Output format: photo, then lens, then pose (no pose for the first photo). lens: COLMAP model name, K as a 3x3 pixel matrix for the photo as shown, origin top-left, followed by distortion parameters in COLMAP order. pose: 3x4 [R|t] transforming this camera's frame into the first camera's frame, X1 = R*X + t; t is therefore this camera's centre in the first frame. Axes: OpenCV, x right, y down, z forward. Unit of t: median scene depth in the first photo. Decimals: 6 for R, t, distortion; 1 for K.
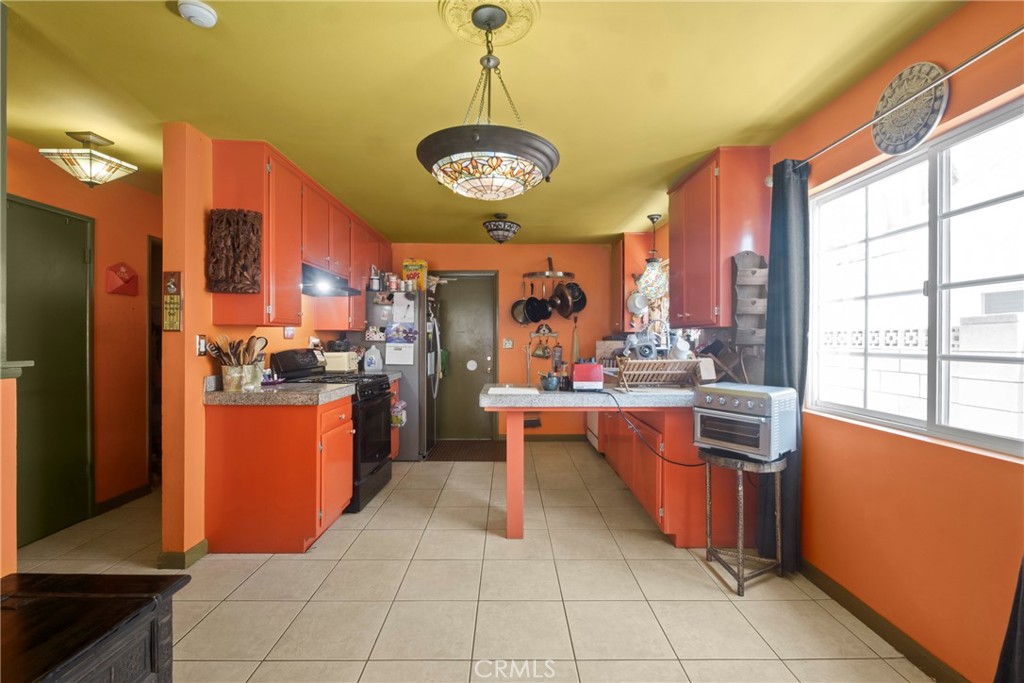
lens RADIAL K [[461.8, 0, 512.0], [0, 461.8, 341.5], [0, 0, 1]] dist [-0.000276, -0.000225]
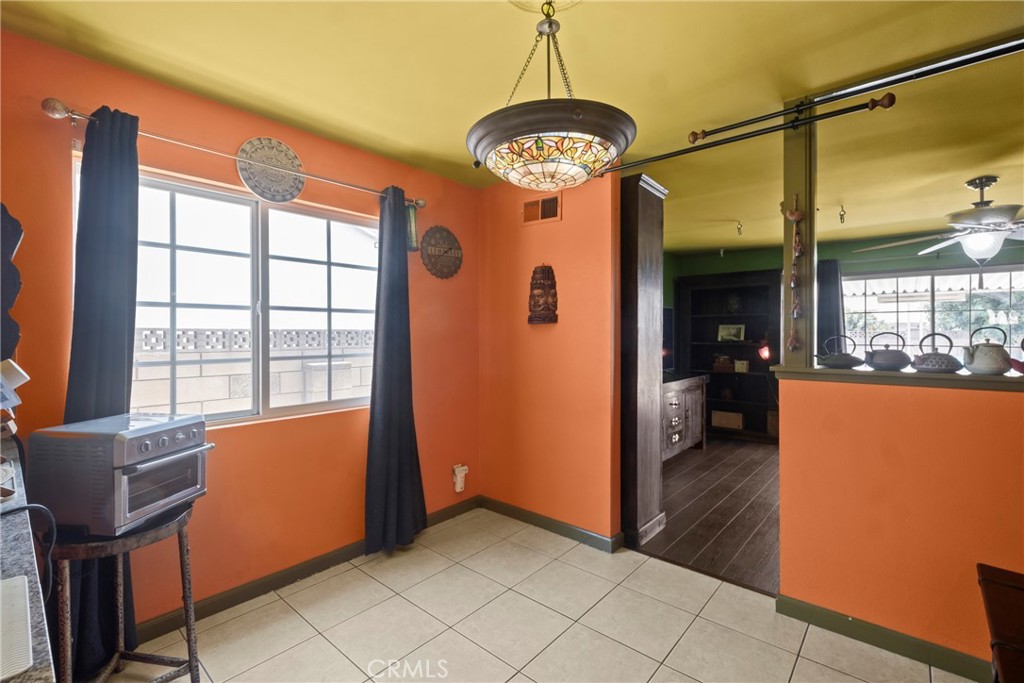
lens RADIAL K [[446.6, 0, 508.9], [0, 446.6, 343.3], [0, 0, 1]] dist [0.000471, -0.000591]
pose [[-0.741656, 0.004232, 0.670767, -0.481318], [0.014773, 0.999841, 0.010027, -0.013711], [-0.670618, 0.017346, -0.741600, 1.480837]]
